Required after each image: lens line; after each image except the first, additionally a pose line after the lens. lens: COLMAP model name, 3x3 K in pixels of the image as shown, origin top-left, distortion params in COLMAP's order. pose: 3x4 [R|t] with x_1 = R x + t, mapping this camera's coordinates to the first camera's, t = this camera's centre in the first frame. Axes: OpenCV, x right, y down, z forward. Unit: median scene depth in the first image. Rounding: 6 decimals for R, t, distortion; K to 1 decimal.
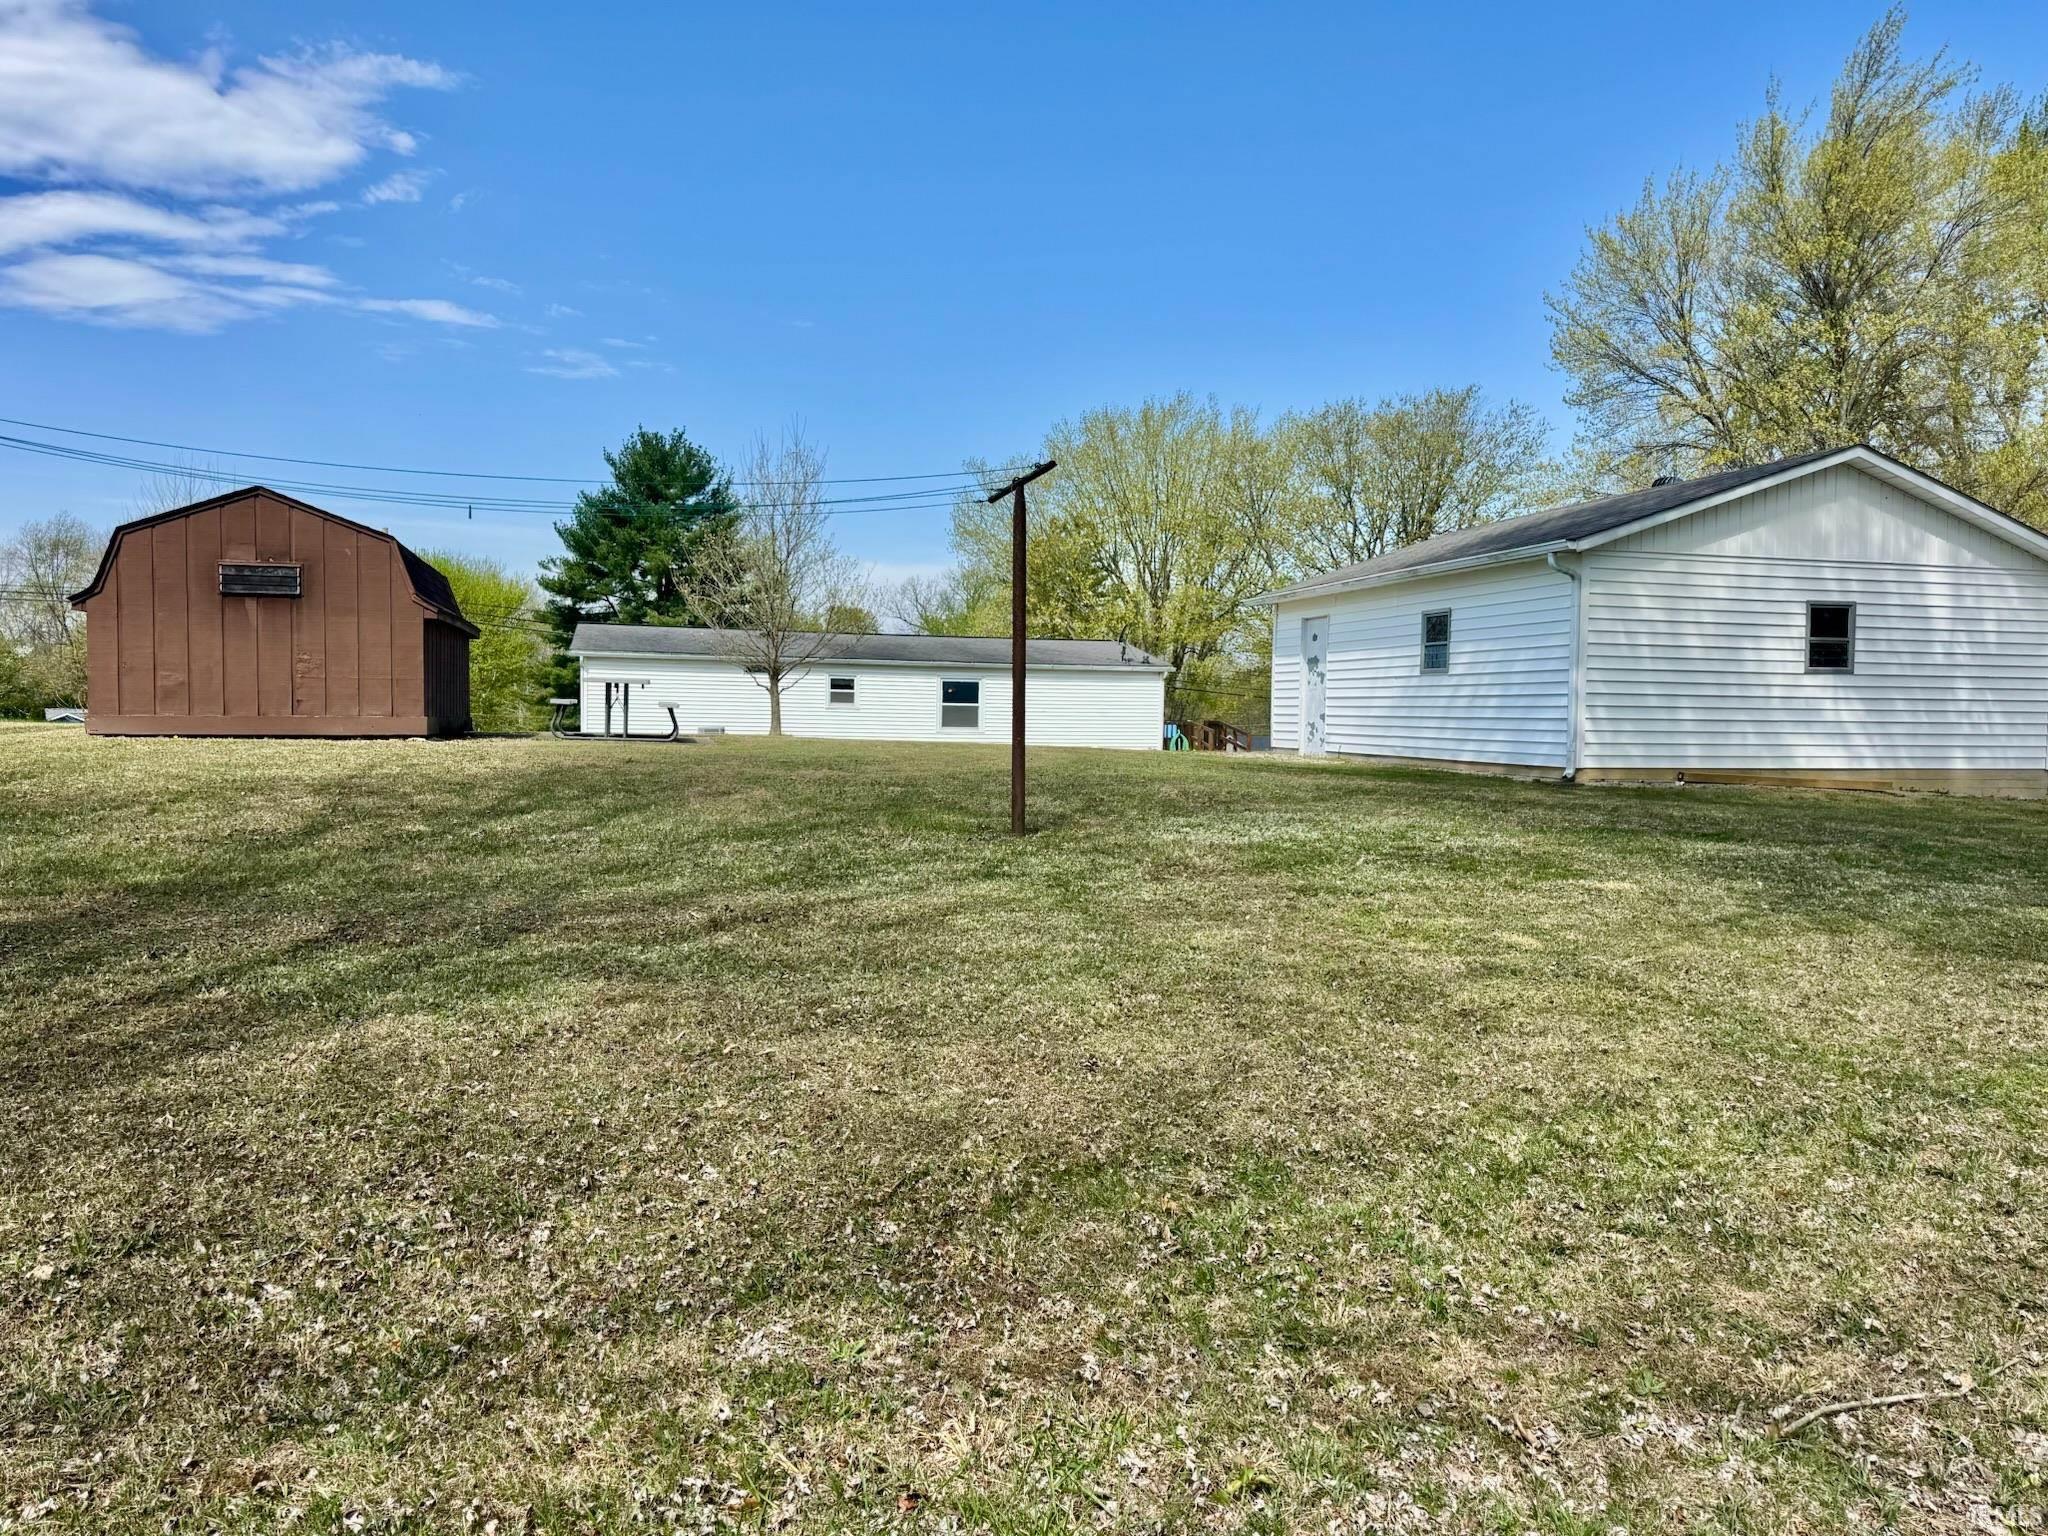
lens RADIAL K [[1410.8, 0, 1024.0], [0, 1410.8, 768.0], [0, 0, 1]] dist [0.083247, -0.120428]
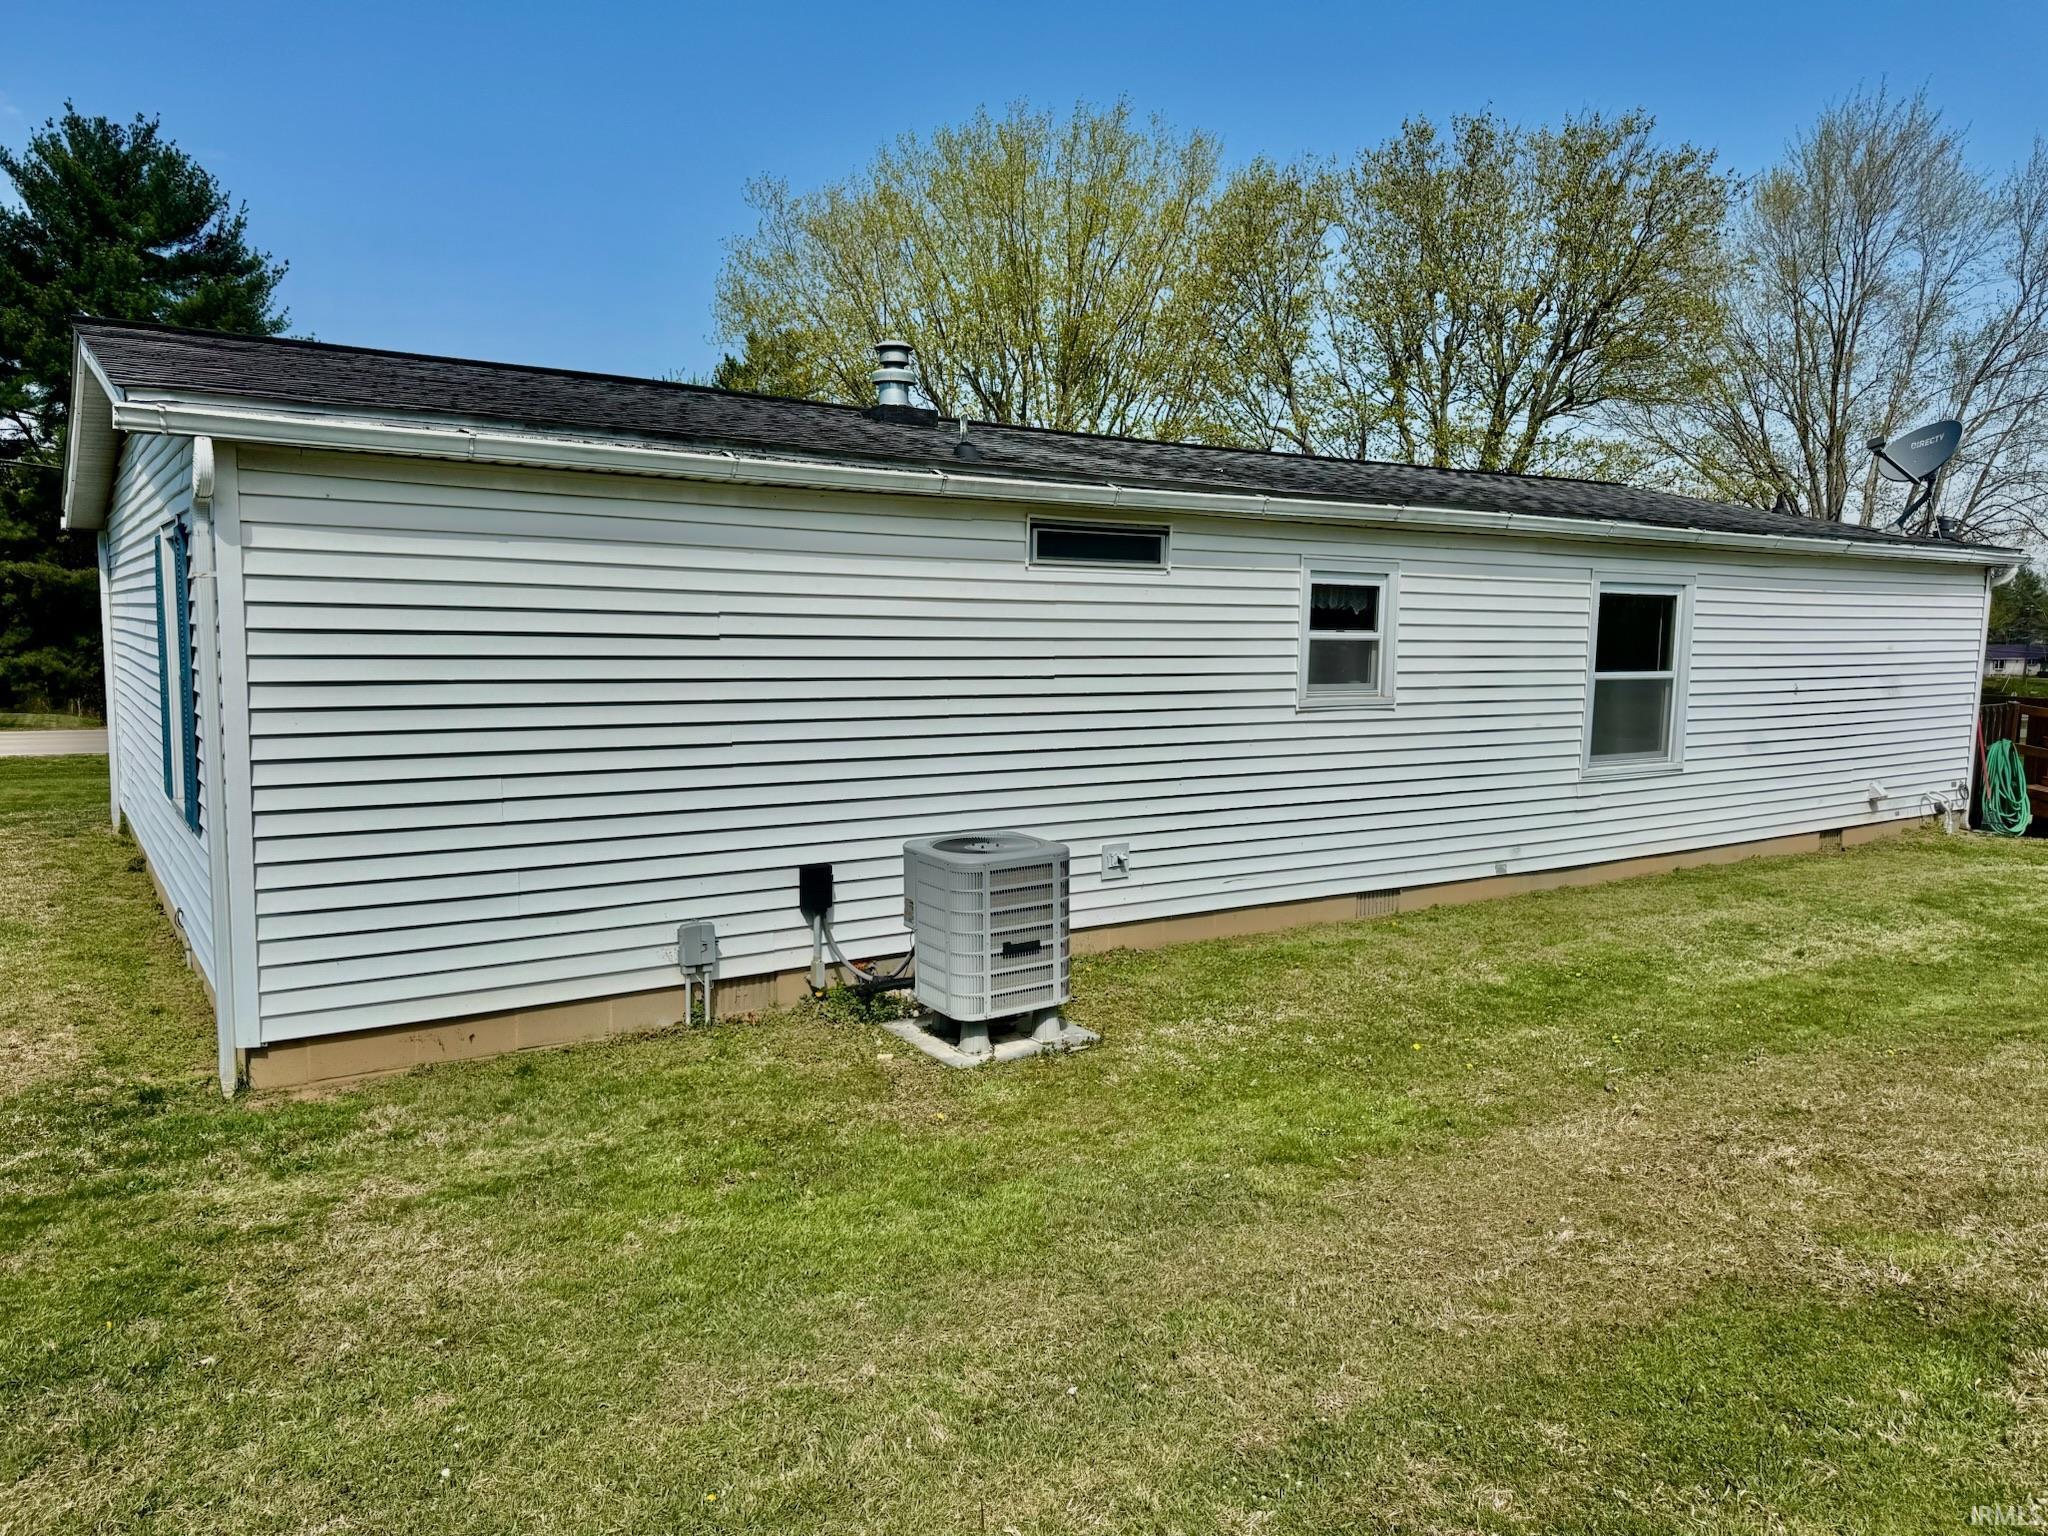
lens RADIAL K [[1410.8, 0, 1024.0], [0, 1410.8, 768.0], [0, 0, 1]] dist [0.083247, -0.120428]
pose [[0.942370, -0.037606, 0.332453, -0.255758], [0.012238, 0.996872, 0.078074, -0.050523], [-0.334349, -0.069506, 0.939883, 0.772443]]
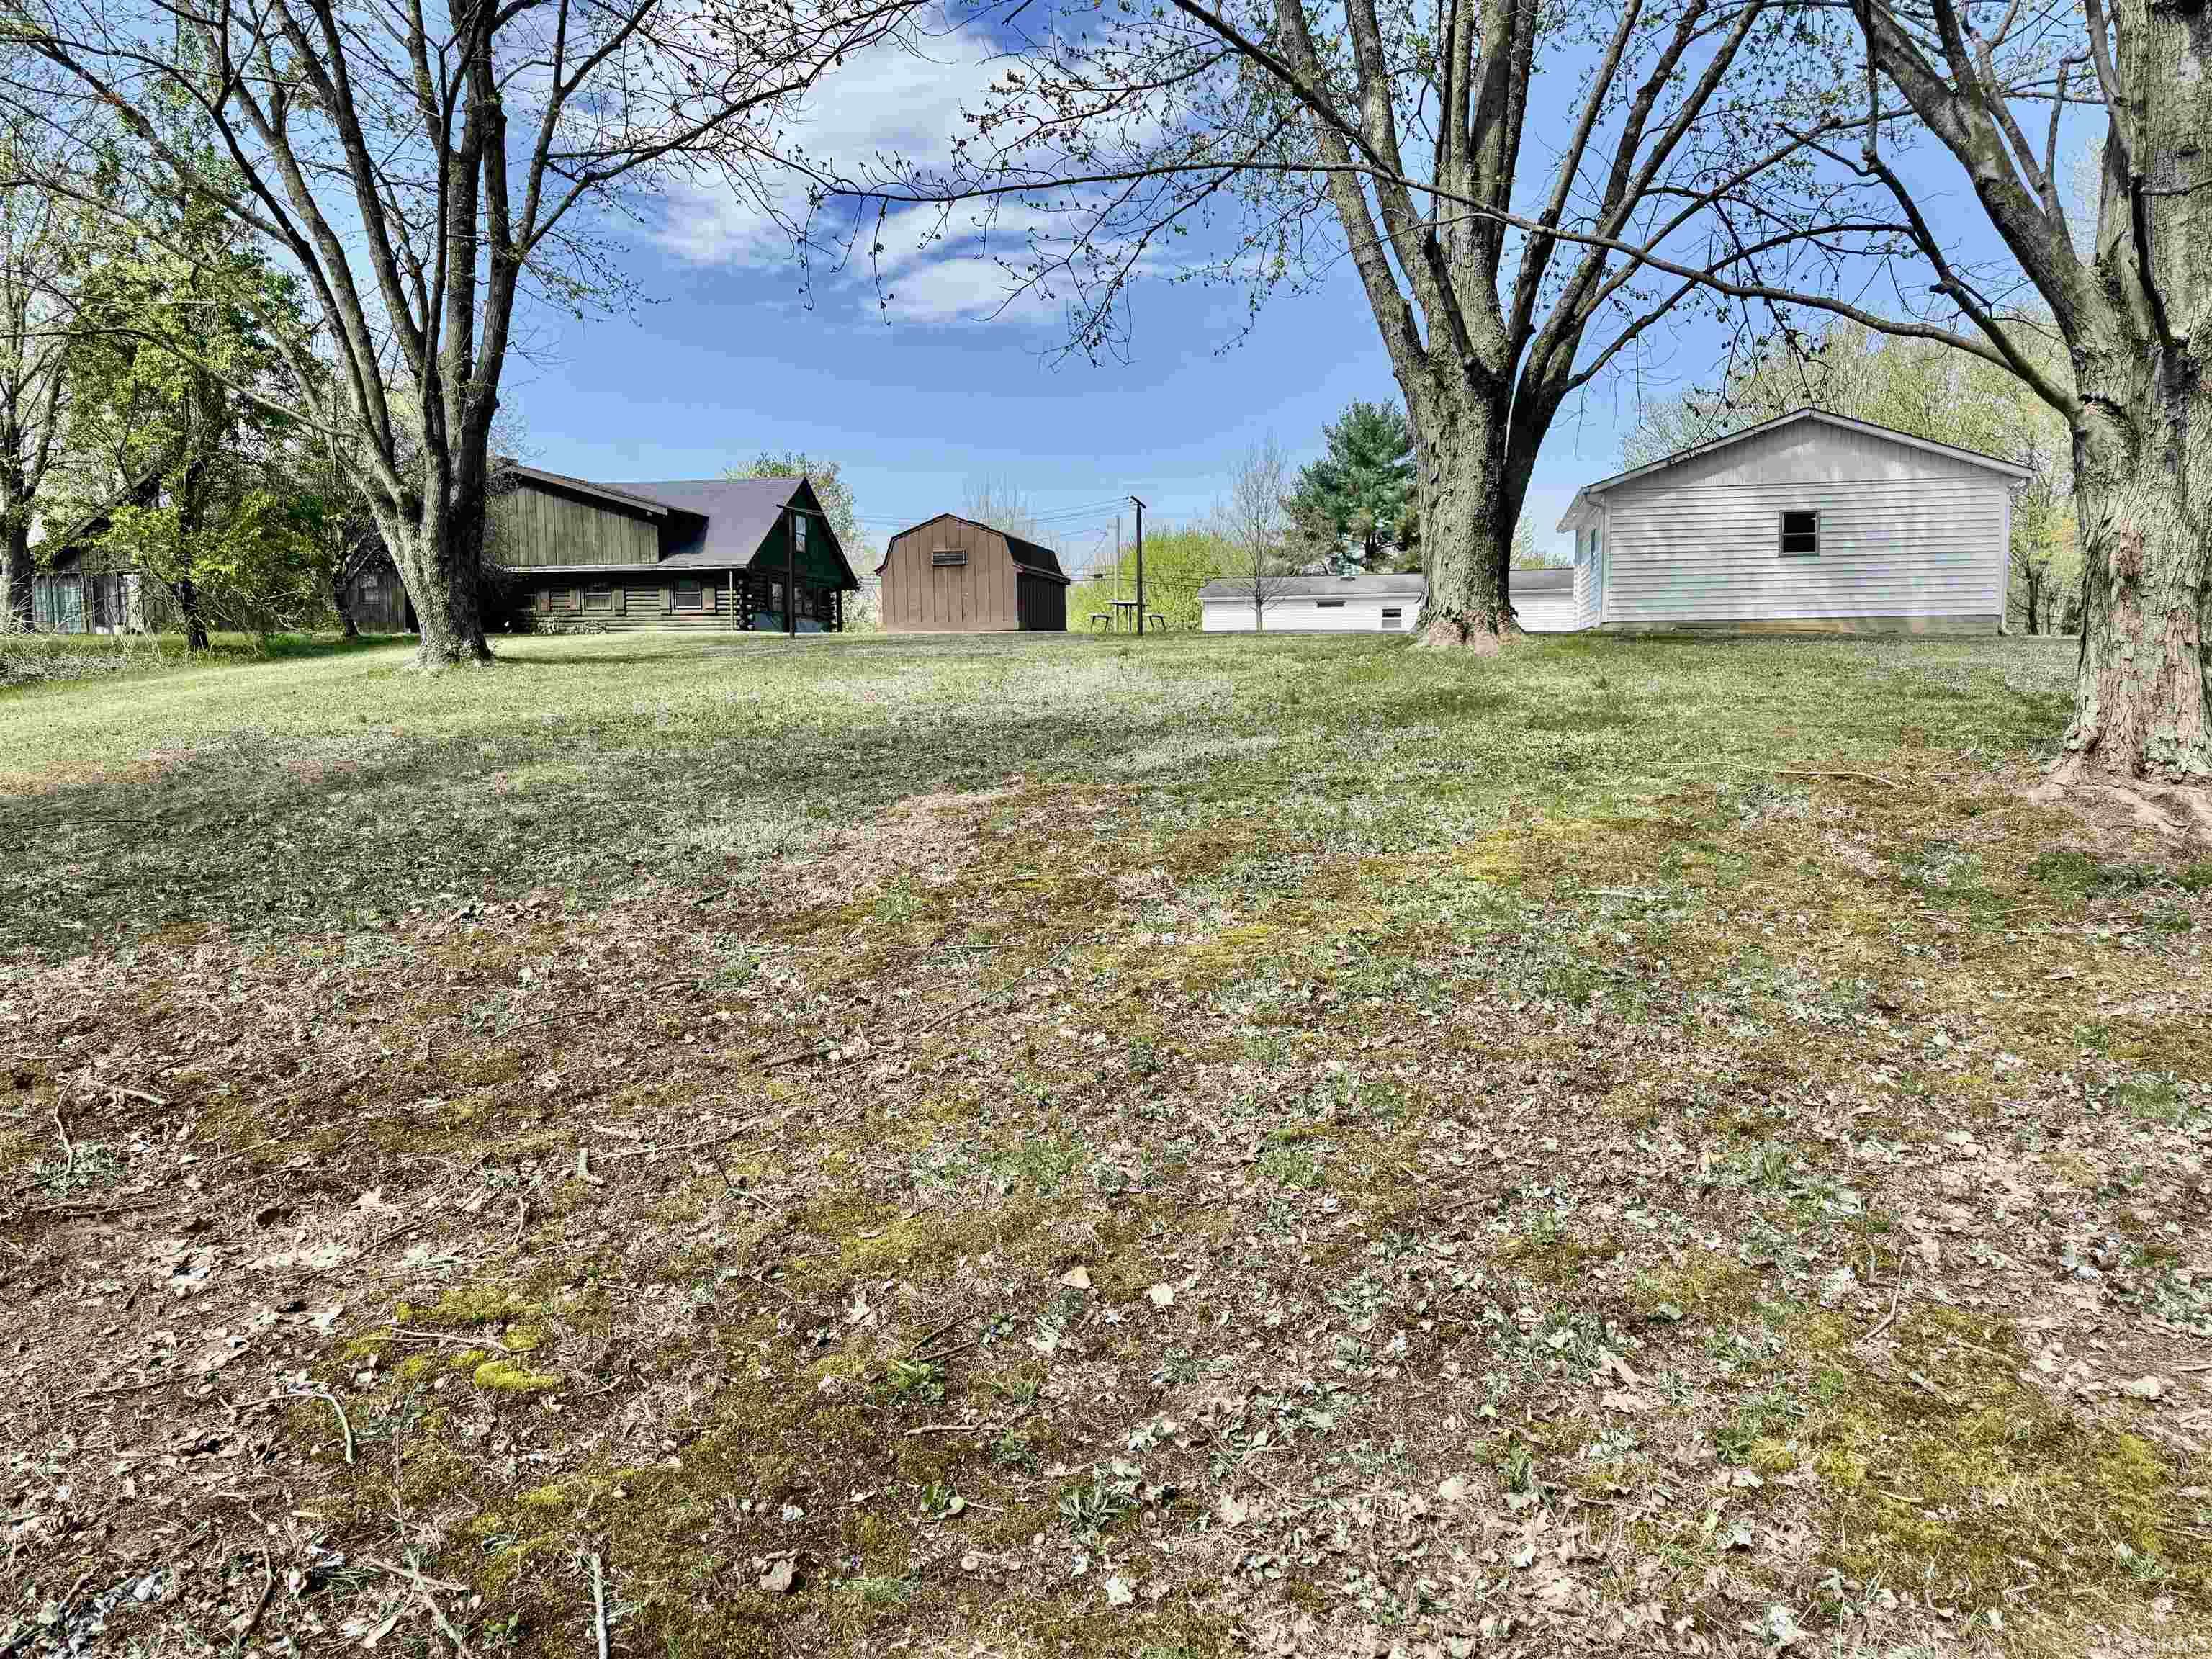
lens RADIAL K [[1523.8, 0, 1106.0], [0, 1523.8, 829.5], [0, 0, 1]] dist [0.083247, -0.120428]
pose [[0.885699, 0.023712, -0.463655, 0.276076], [0.002901, 0.998393, 0.056602, 0.053850], [0.464252, -0.051477, 0.884206, -0.344129]]
